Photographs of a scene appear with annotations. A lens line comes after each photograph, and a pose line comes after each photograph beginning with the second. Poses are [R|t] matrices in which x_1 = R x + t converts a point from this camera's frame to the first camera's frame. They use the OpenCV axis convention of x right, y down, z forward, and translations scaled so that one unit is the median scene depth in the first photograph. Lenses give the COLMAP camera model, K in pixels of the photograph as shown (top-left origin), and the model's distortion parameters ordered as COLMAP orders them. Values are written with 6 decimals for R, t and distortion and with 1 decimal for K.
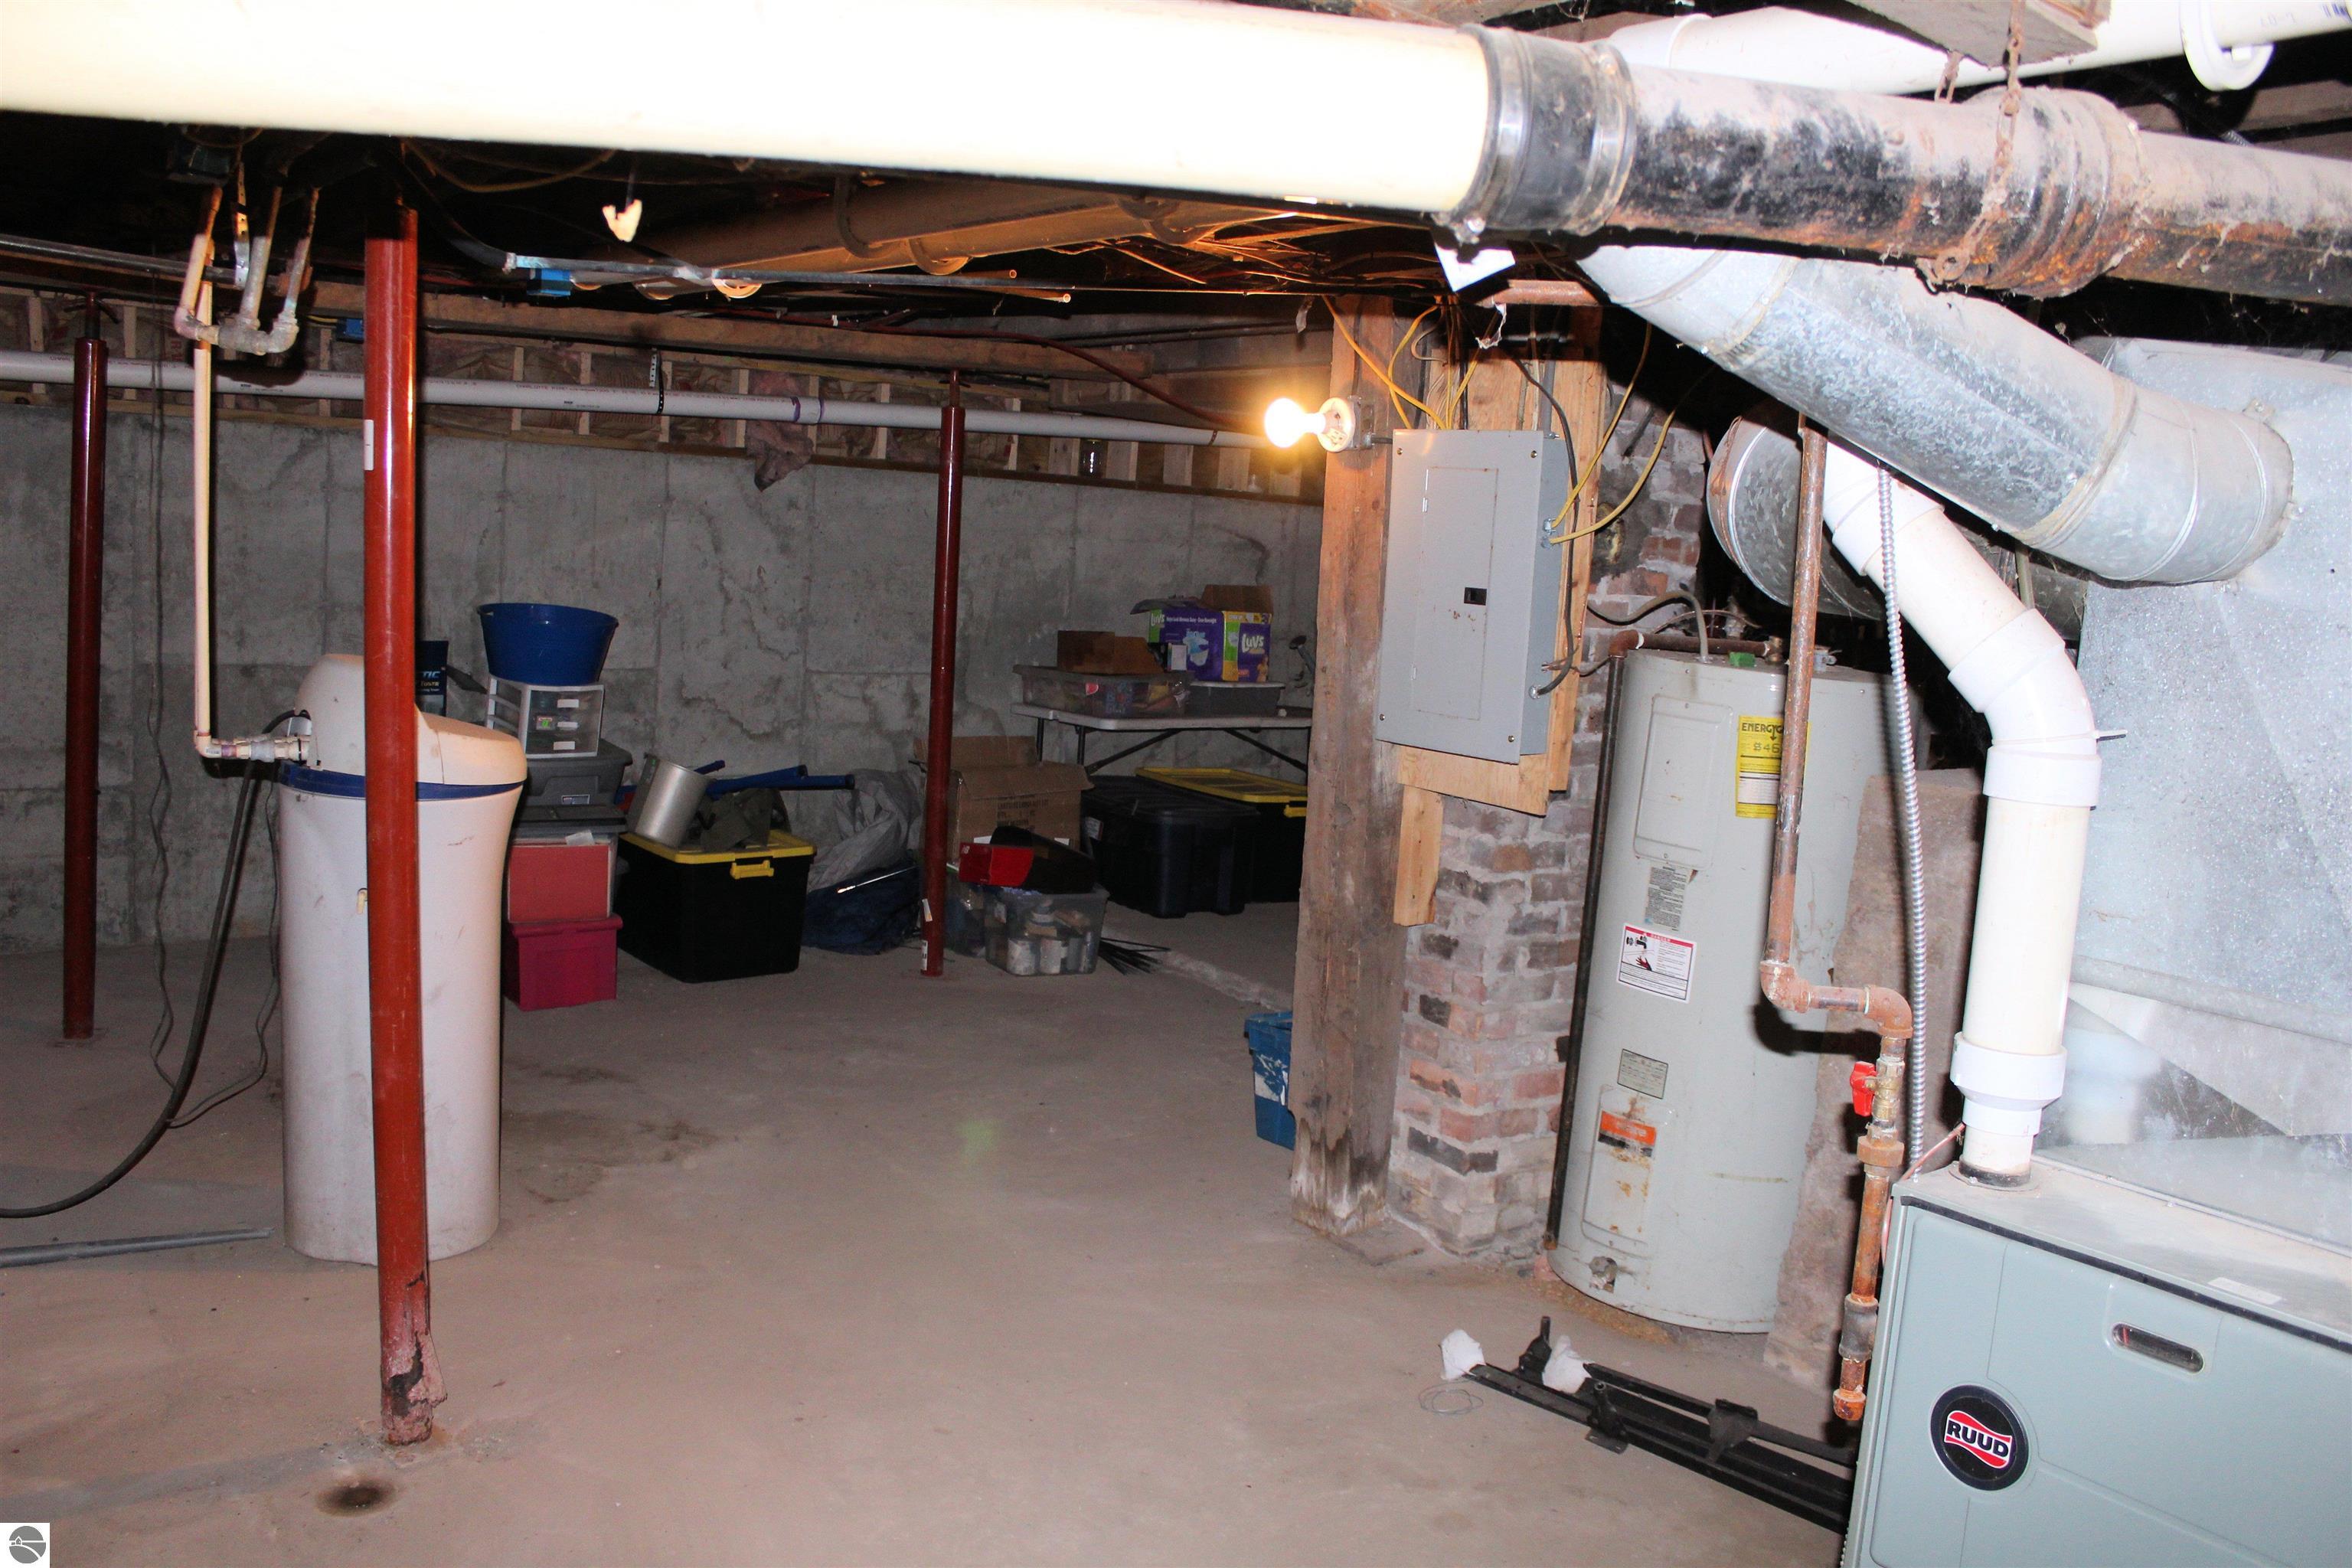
lens RADIAL K [[1934.4, 0, 1177.1], [0, 1934.4, 787.7], [0, 0, 1]] dist [-0.165705, 0.138487]
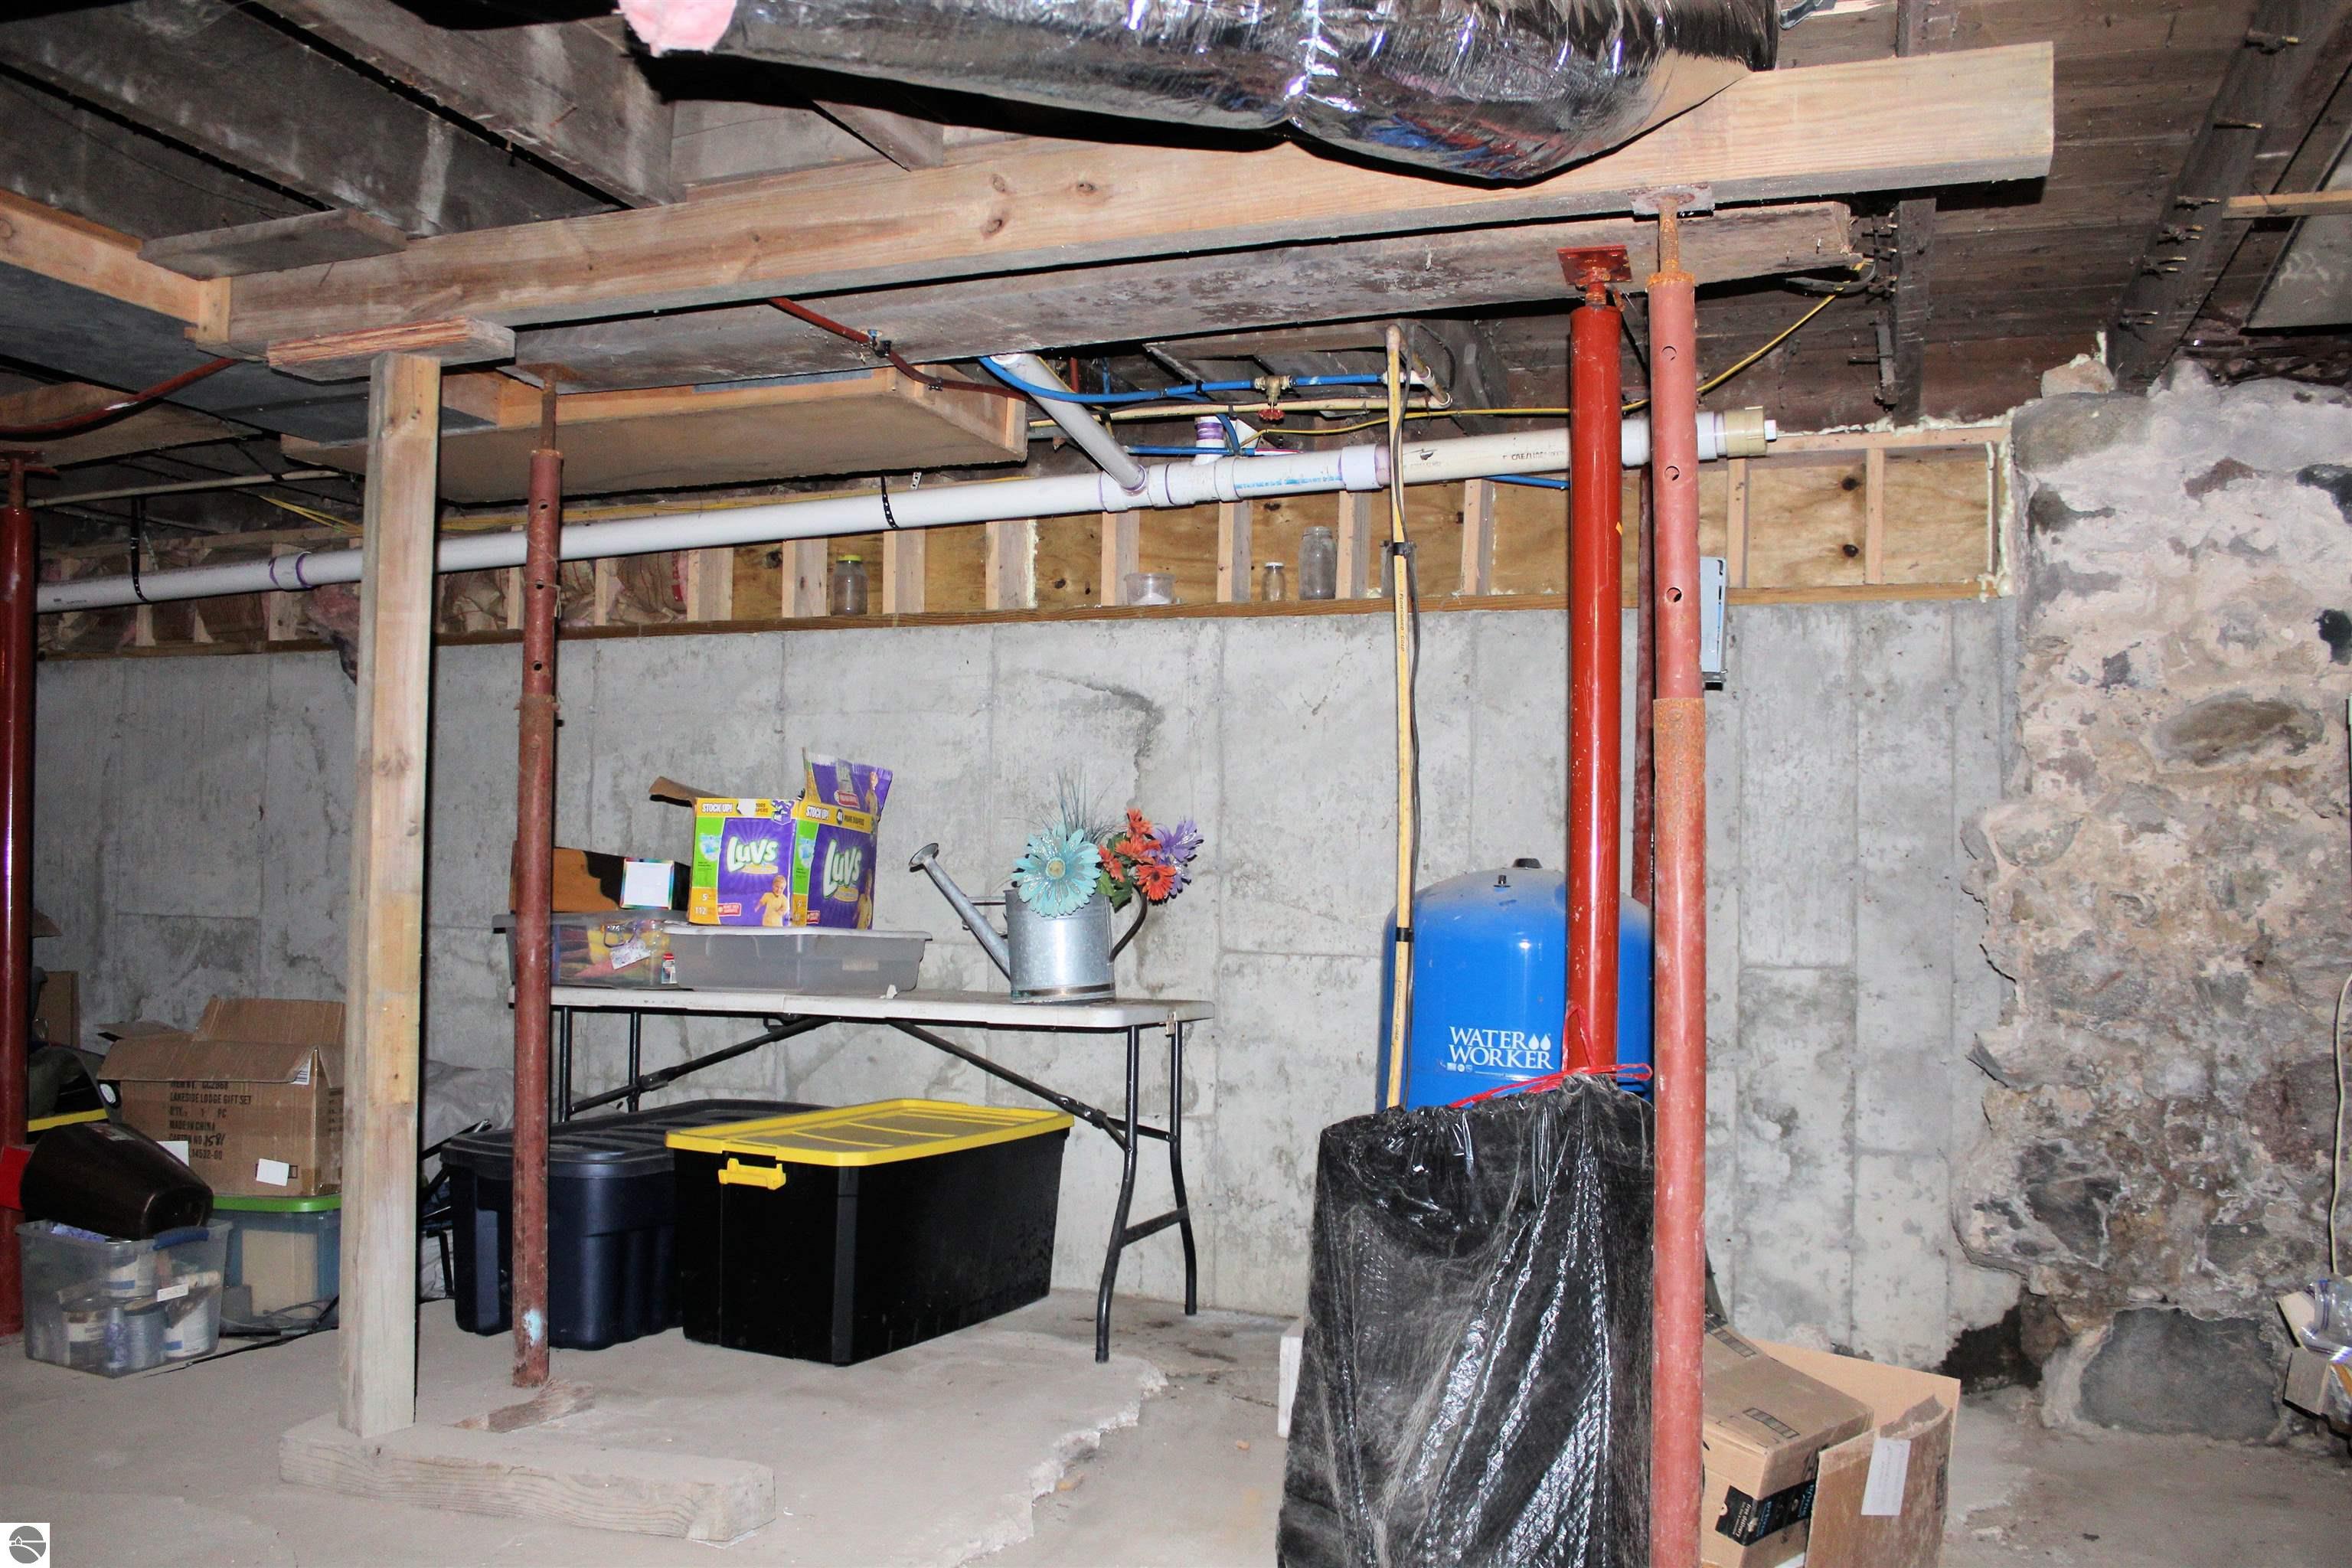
lens RADIAL K [[1934.4, 0, 1185.2], [0, 1934.4, 783.9], [0, 0, 1]] dist [-0.165705, 0.138487]
pose [[0.572658, -0.097496, -0.813976, 0.553026], [-0.077059, 0.982105, -0.171847, -0.011245], [0.816165, 0.161134, 0.554897, 0.803955]]
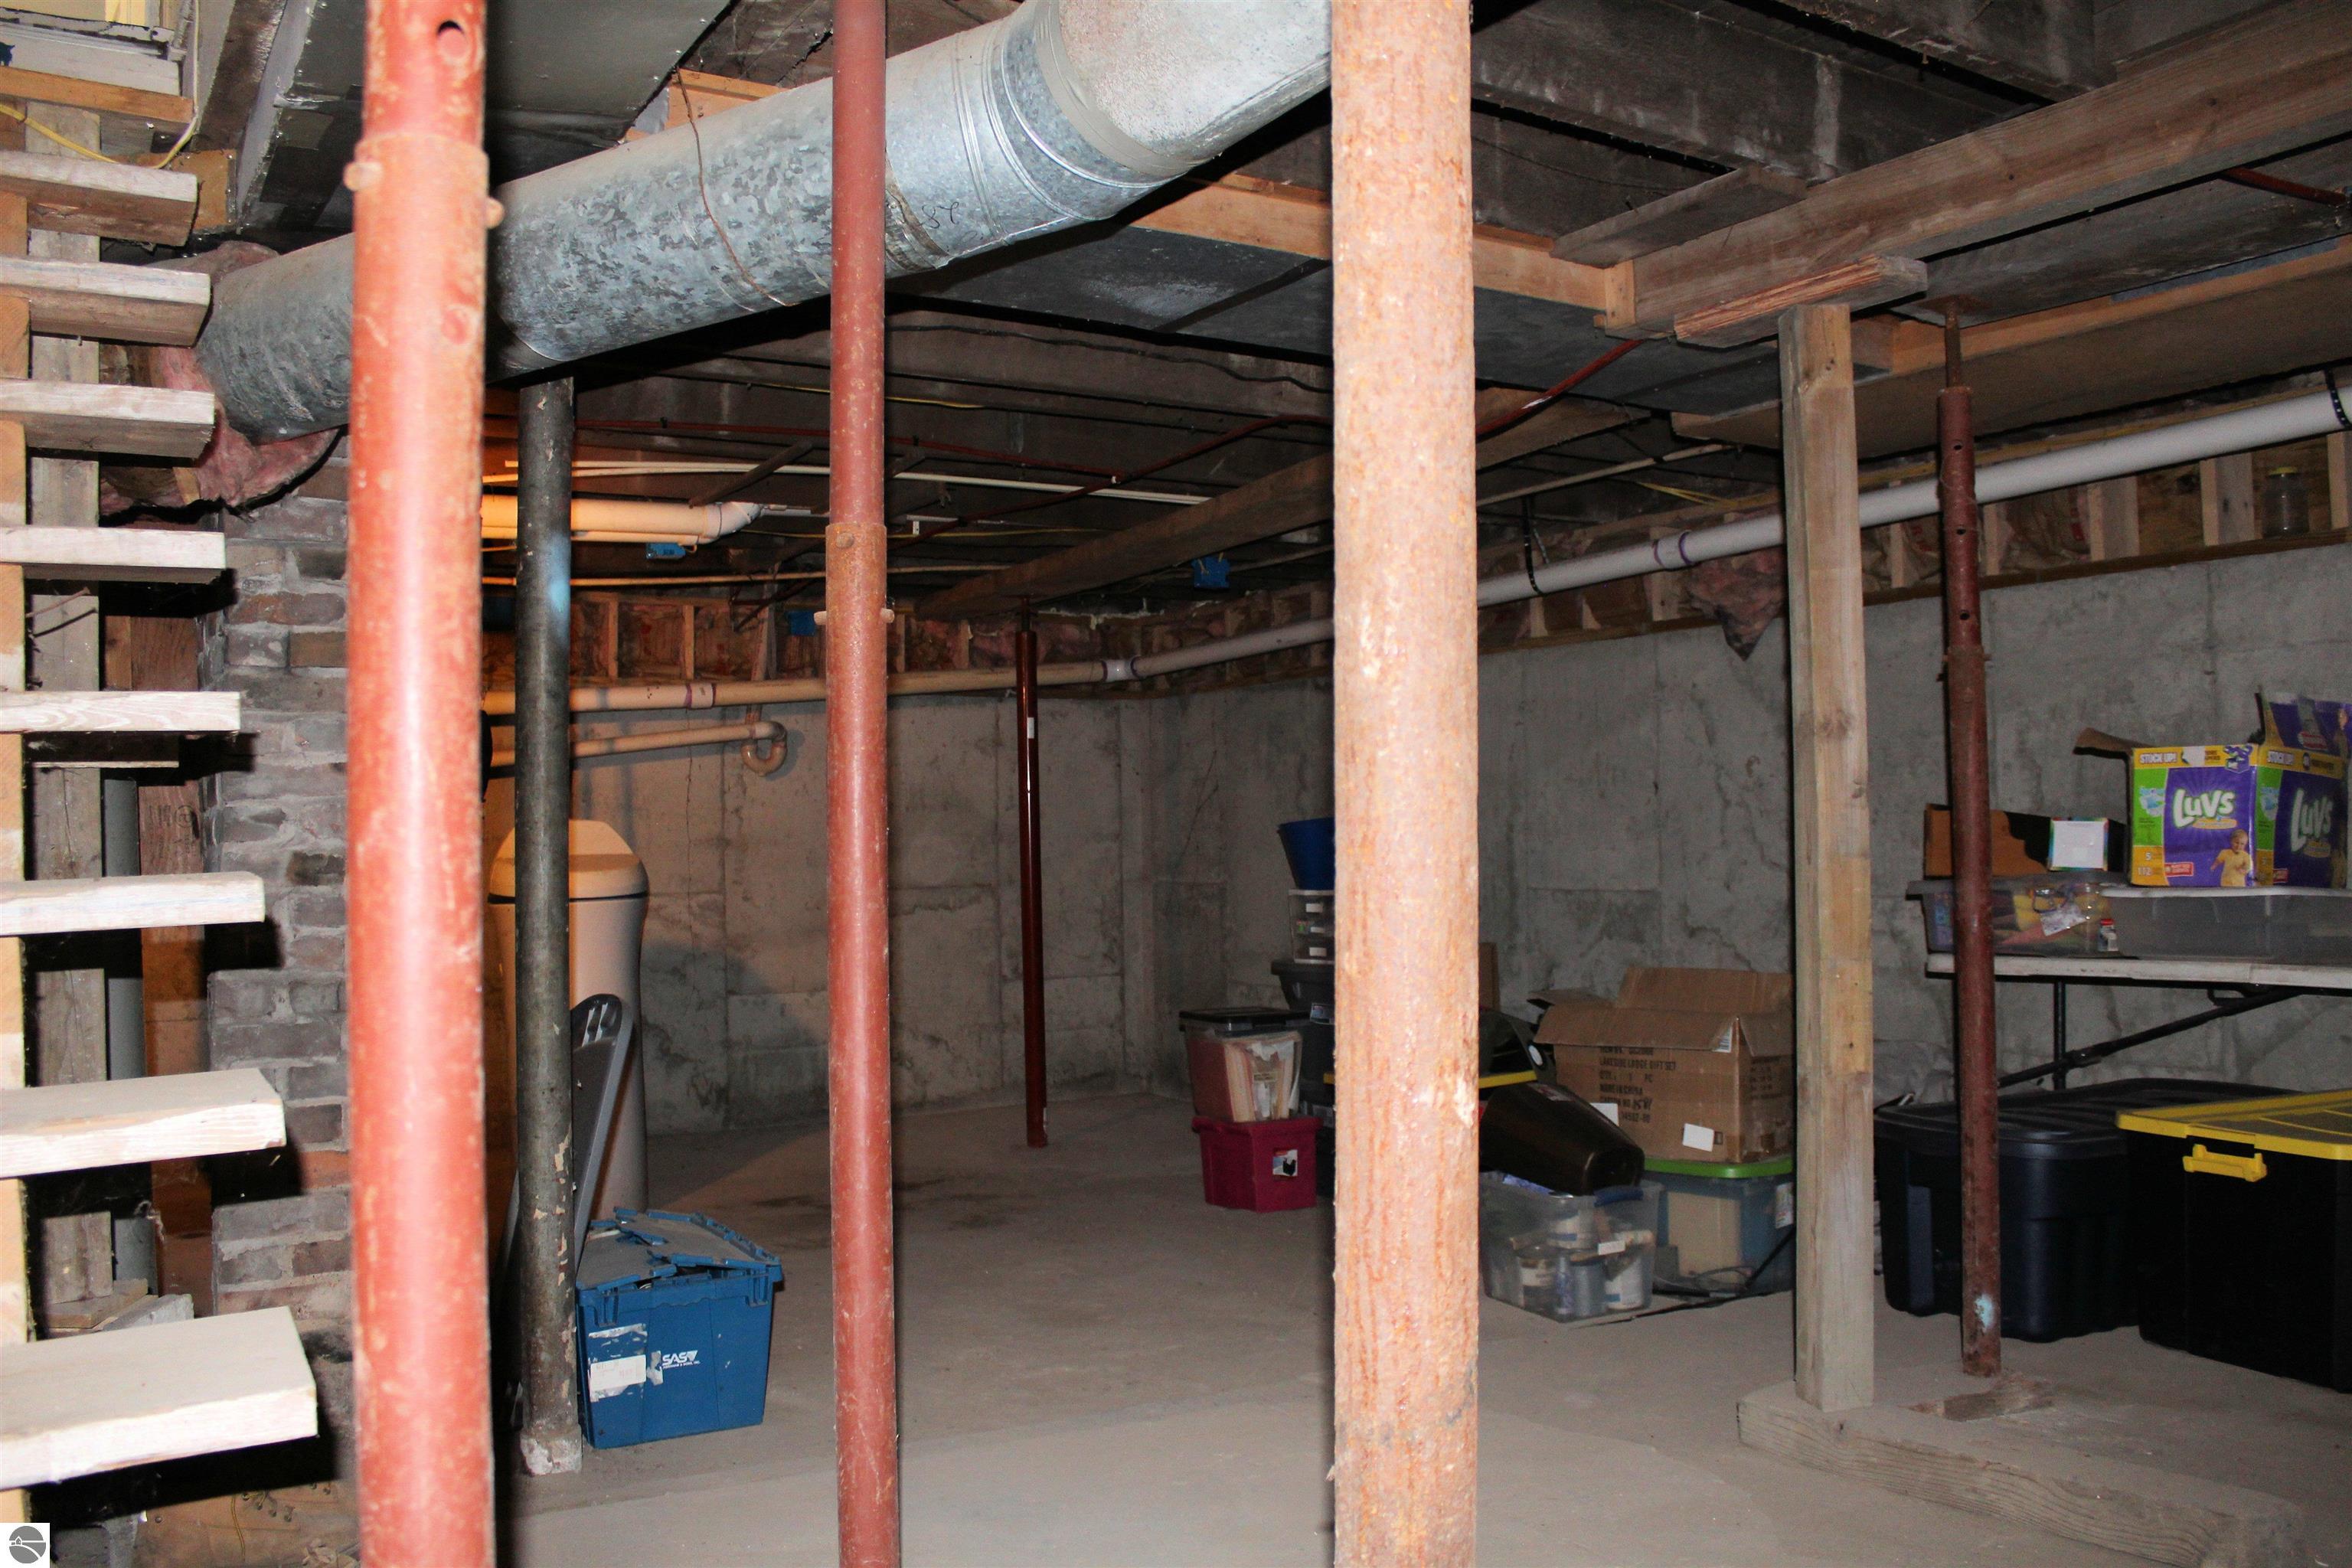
lens RADIAL K [[1934.4, 0, 1165.4], [0, 1934.4, 788.9], [0, 0, 1]] dist [-0.165705, 0.138487]
pose [[-0.071829, -0.095570, -0.992828, 0.529312], [-0.119039, 0.989106, -0.086599, -0.007613], [0.990288, 0.111964, -0.082423, 0.784877]]
